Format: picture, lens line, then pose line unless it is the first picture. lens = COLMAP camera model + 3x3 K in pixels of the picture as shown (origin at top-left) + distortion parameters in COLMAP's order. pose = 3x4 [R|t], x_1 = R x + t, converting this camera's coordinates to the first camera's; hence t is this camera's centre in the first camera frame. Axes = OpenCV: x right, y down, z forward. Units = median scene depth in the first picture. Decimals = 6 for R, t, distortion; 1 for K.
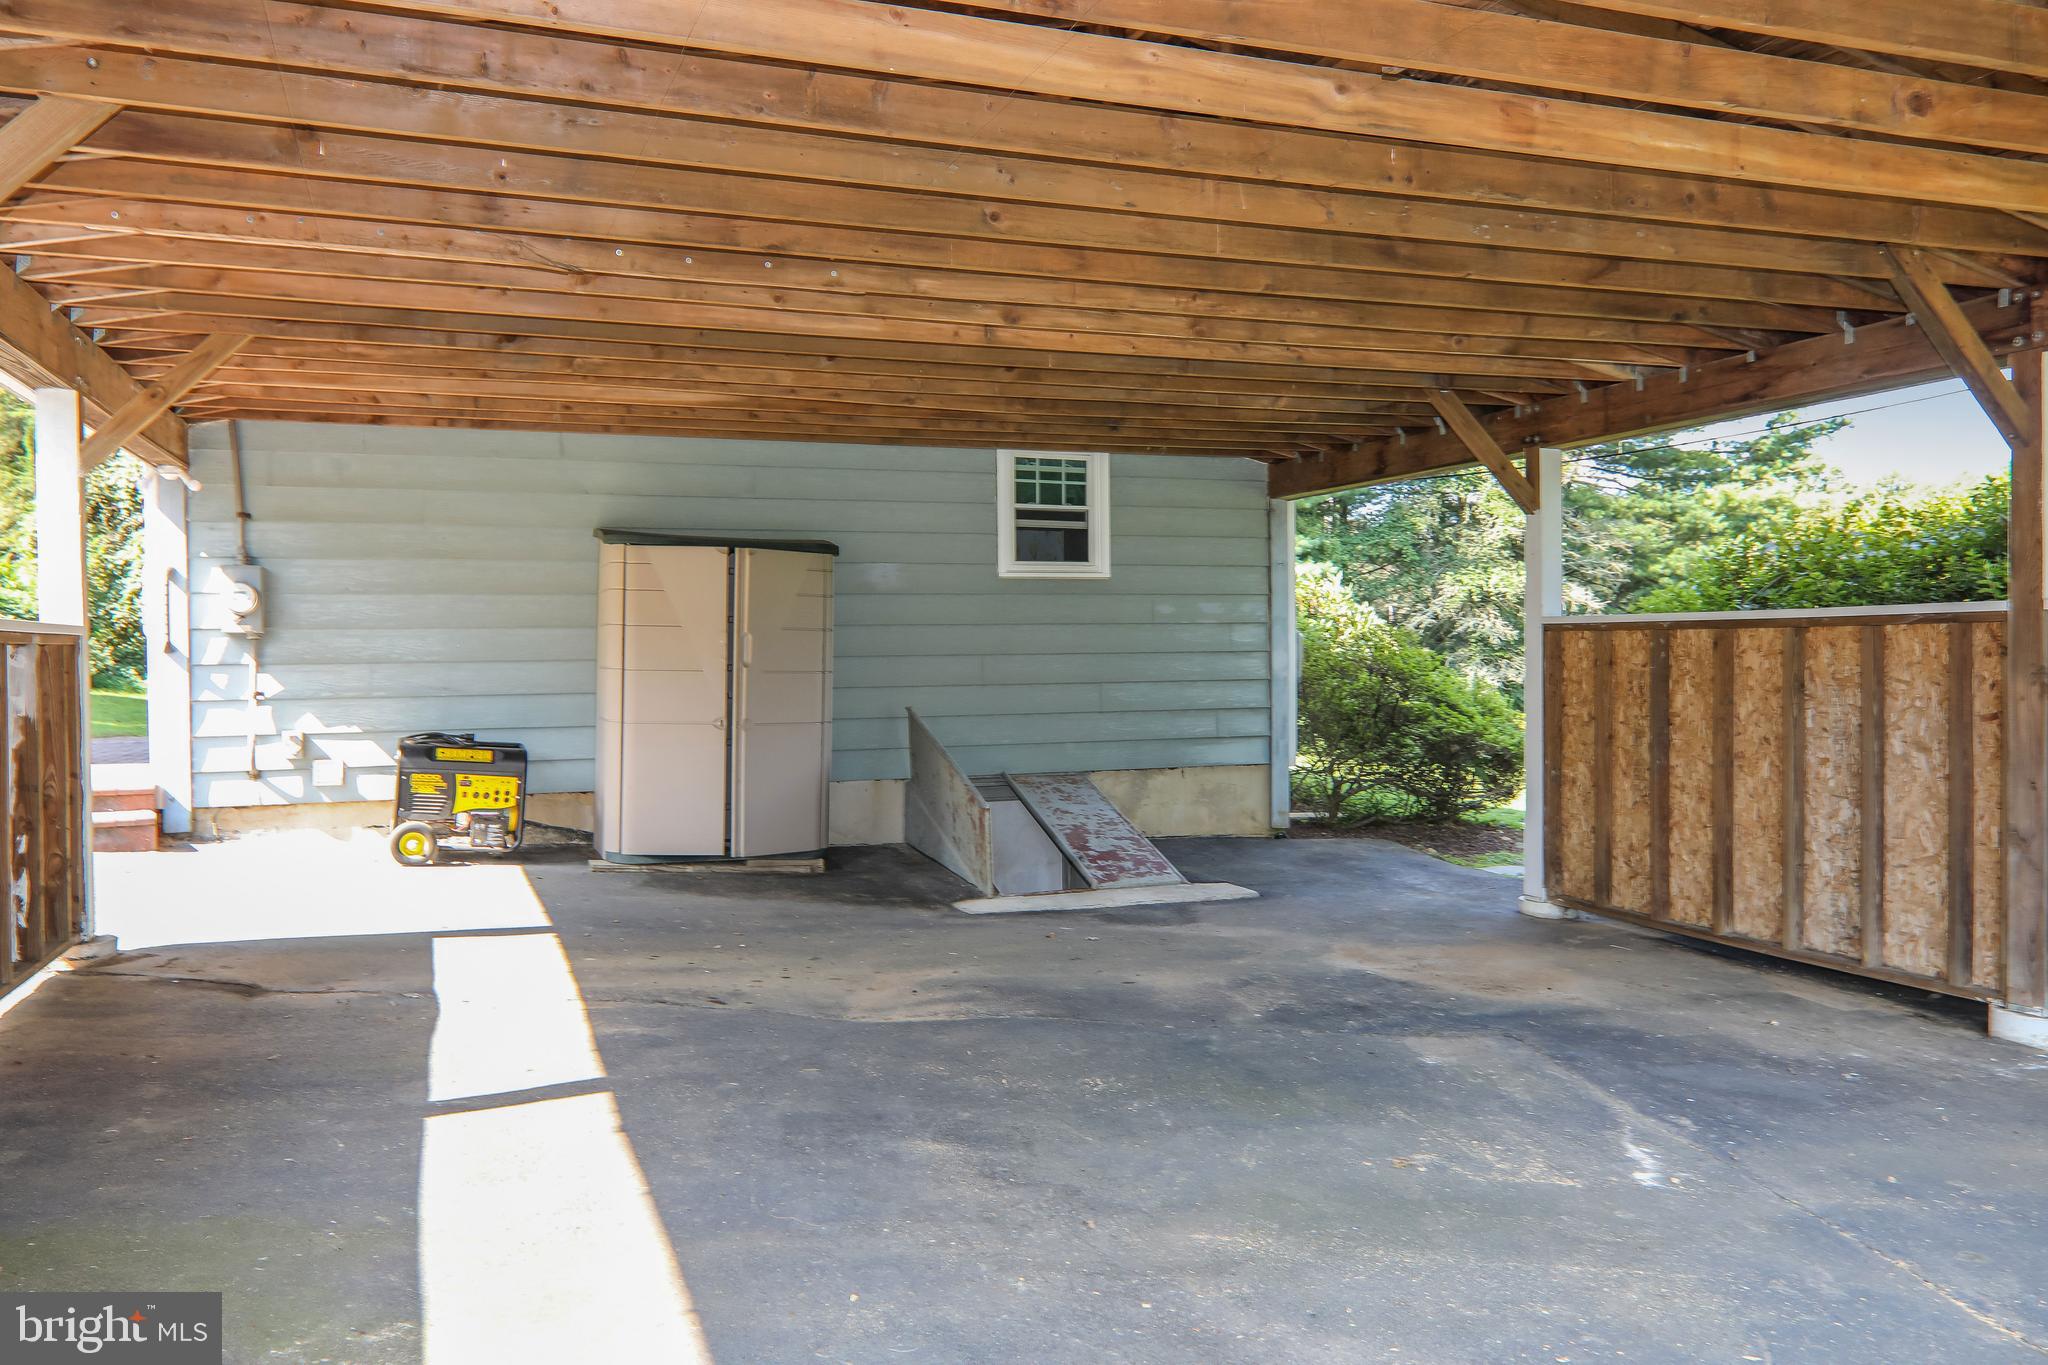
lens RADIAL K [[1539.1, 0, 1016.3], [0, 1539.1, 679.2], [0, 0, 1]] dist [0.024734, 0.001094]
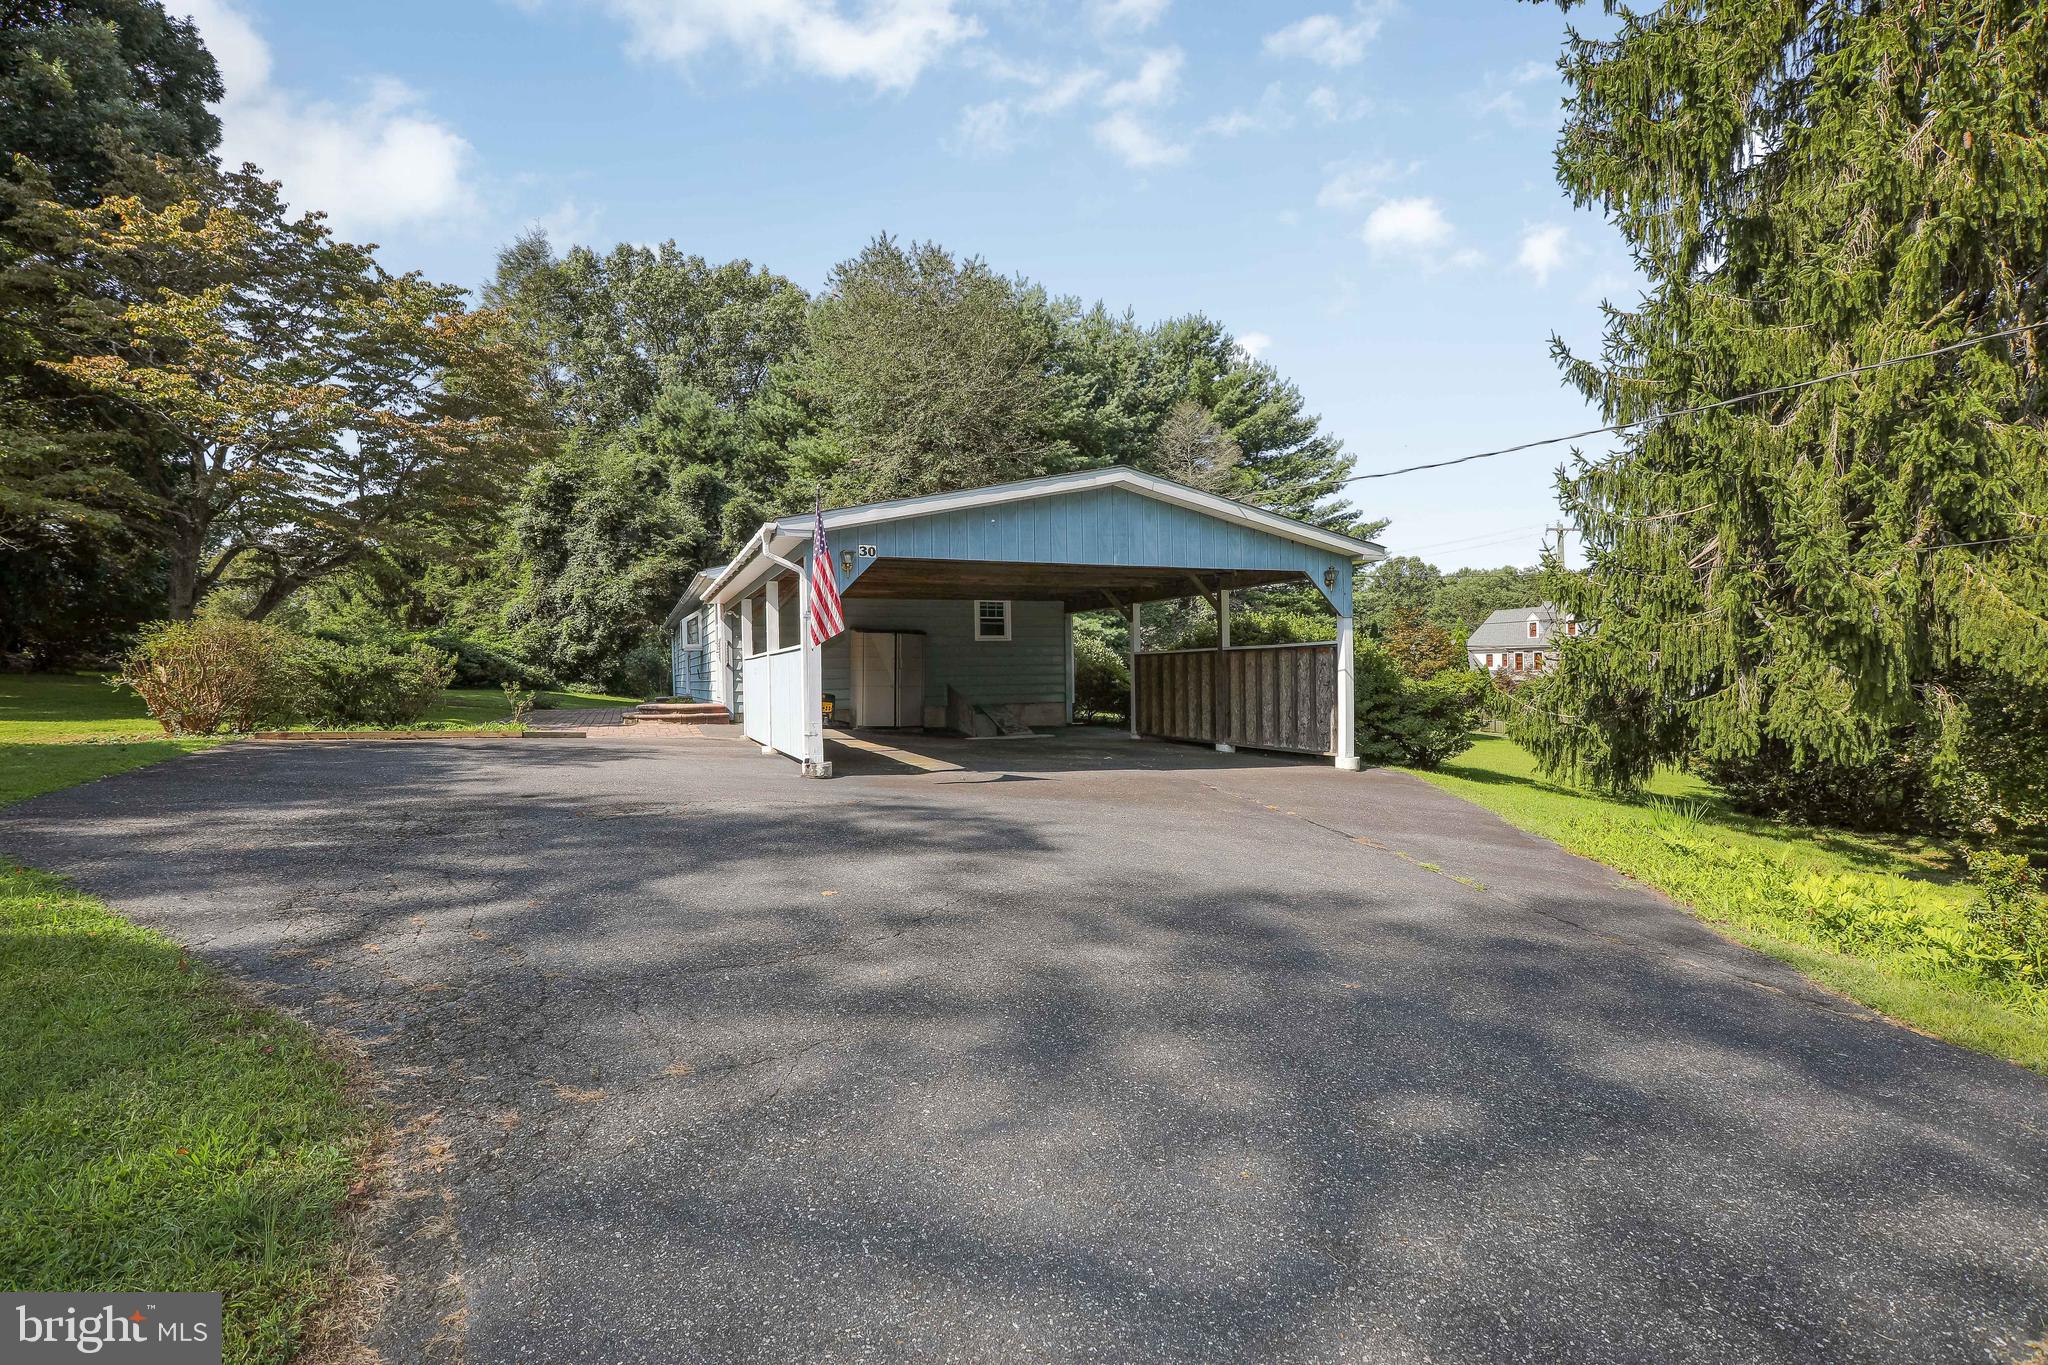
lens RADIAL K [[943.0, 0, 1031.9], [0, 943.0, 677.8], [0, 0, 1]] dist [-0.020499, 0.003377]
pose [[0.998005, -0.009304, 0.062450, -0.018898], [0.010237, 0.999840, -0.014643, 0.042080], [-0.062304, 0.015254, 0.997941, -1.019431]]
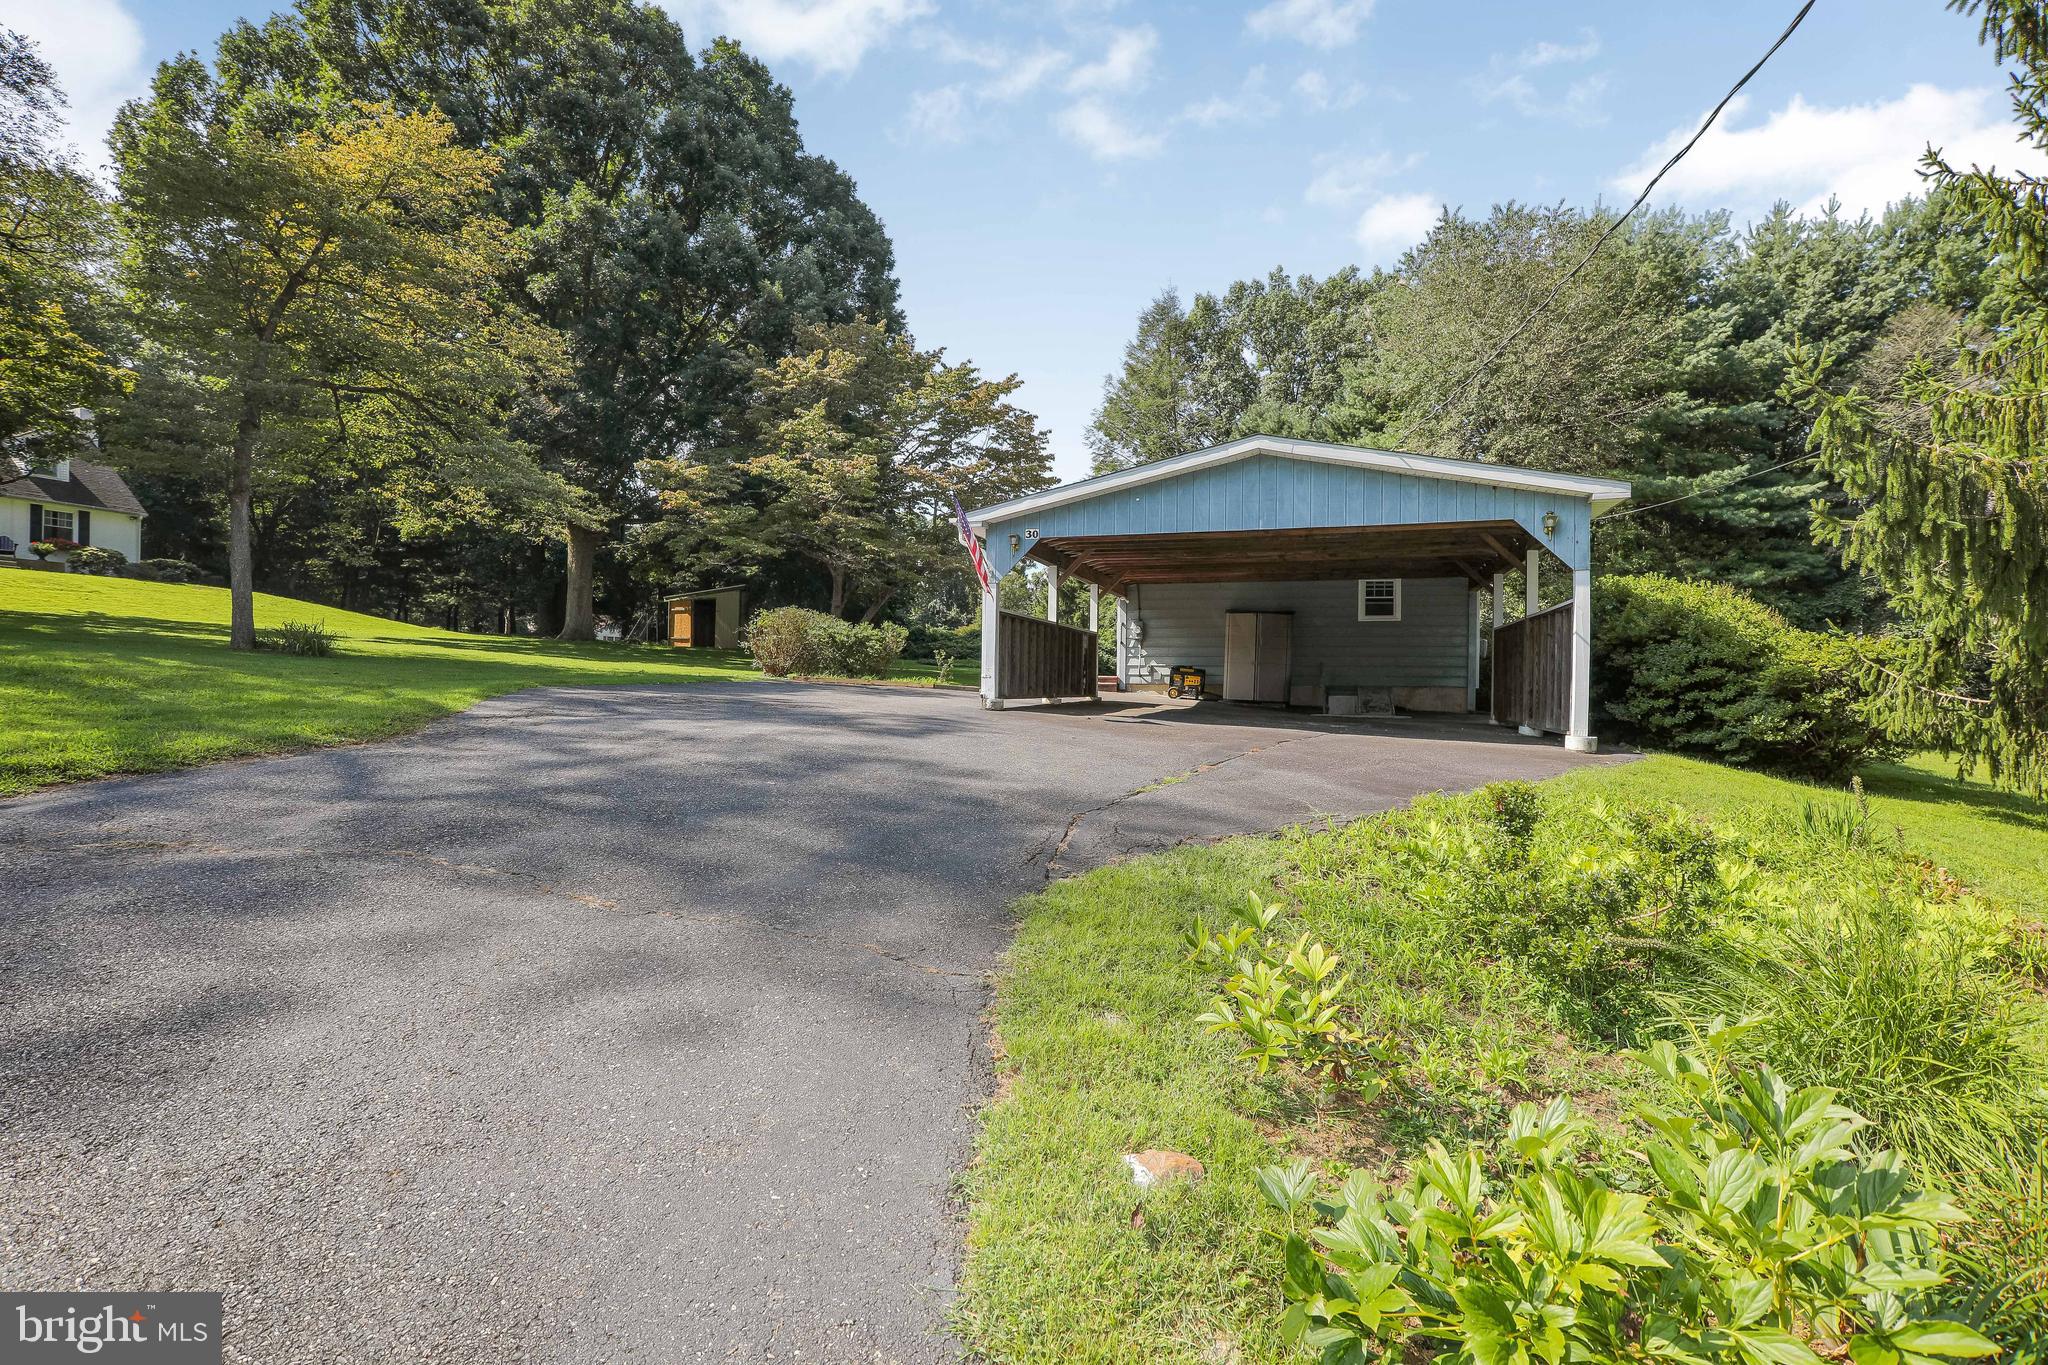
lens RADIAL K [[943.0, 0, 1024.9], [0, 943.0, 685.5], [0, 0, 1]] dist [-0.020499, 0.003377]
pose [[0.784413, 0.018434, -0.619965, 0.727062], [-0.030412, 0.999499, -0.008759, 0.112955], [0.619493, 0.025725, 0.784581, -1.003057]]
